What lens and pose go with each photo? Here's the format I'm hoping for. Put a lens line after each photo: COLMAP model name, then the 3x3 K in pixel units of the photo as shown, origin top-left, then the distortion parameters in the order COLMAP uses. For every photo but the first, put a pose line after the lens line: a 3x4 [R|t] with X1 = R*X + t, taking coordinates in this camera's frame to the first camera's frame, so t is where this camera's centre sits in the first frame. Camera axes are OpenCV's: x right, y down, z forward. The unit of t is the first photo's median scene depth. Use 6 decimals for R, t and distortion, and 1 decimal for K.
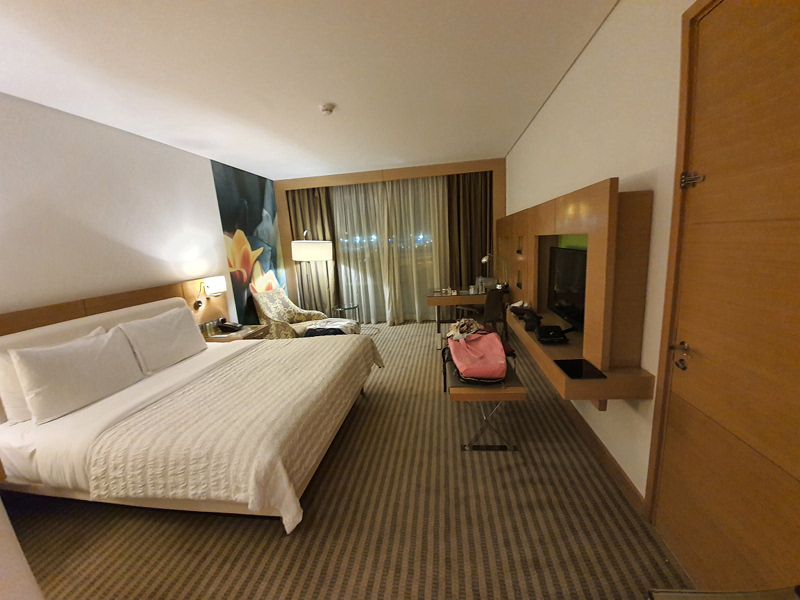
lens RADIAL K [[315.5, 0, 400.8], [0, 315.5, 303.7], [0, 0, 1]] dist [0.000976, -0.013053]
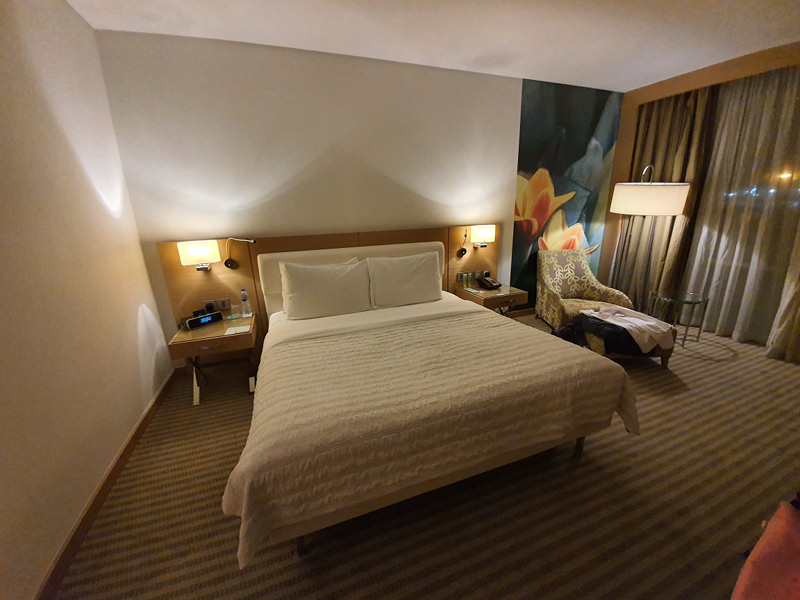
lens RADIAL K [[315.5, 0, 400.8], [0, 315.5, 303.7], [0, 0, 1]] dist [0.000976, -0.013053]
pose [[0.474312, 0.299938, -0.827687, 0.086292], [-0.167765, 0.953738, 0.249478, -0.045676], [0.864224, 0.020527, 0.502688, 0.293541]]
